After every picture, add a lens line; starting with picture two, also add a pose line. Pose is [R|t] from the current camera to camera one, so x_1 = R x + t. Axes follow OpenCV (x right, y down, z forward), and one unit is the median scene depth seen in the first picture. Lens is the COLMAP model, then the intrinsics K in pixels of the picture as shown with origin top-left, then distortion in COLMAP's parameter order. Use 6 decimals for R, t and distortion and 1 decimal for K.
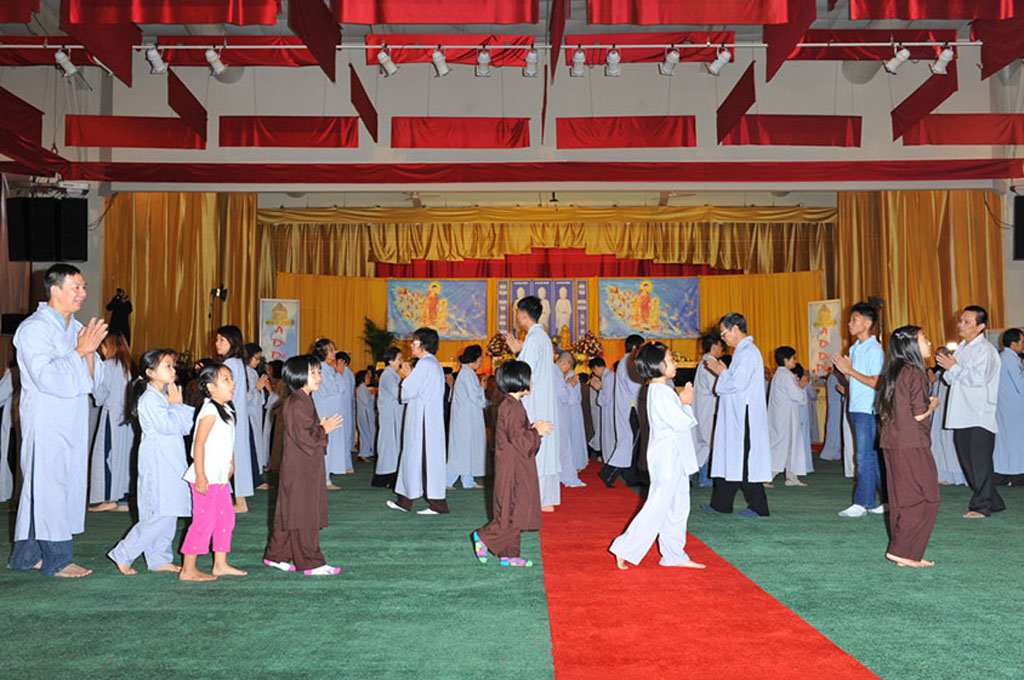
lens RADIAL K [[987.6, 0, 509.1], [0, 987.6, 338.9], [0, 0, 1]] dist [0.026681, 0.000000]
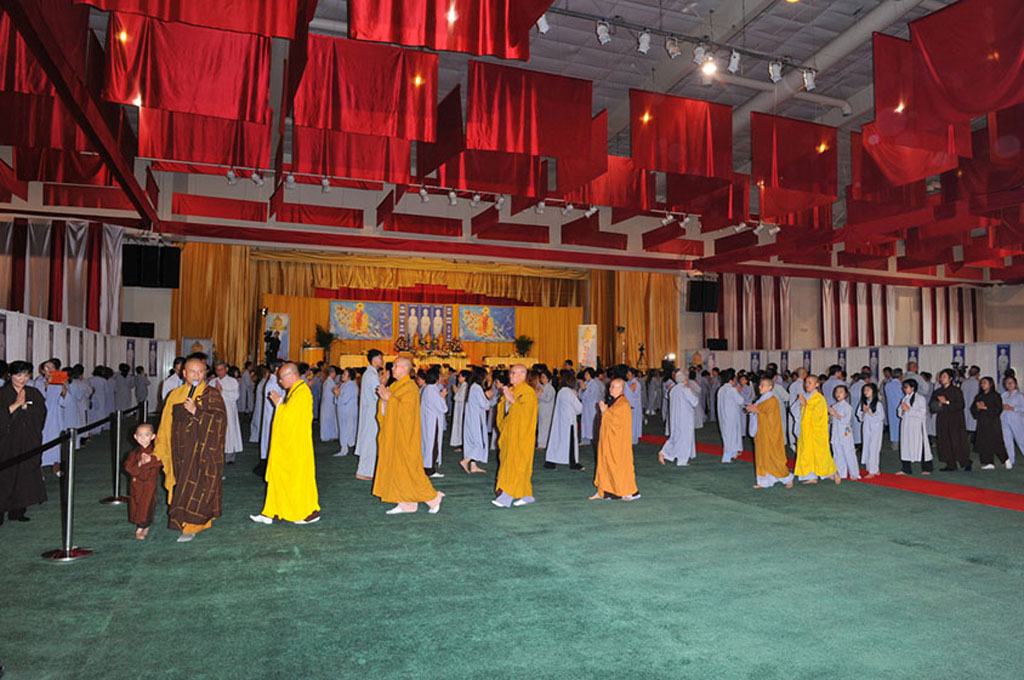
lens RADIAL K [[689.8, 0, 514.3], [0, 689.8, 335.5], [0, 0, 1]] dist [-0.037269, -0.000638]
pose [[0.927046, 0.028048, 0.373897, -0.264594], [-0.037042, 0.999171, 0.016889, -0.033642], [-0.373114, -0.029507, 0.927316, -0.124298]]
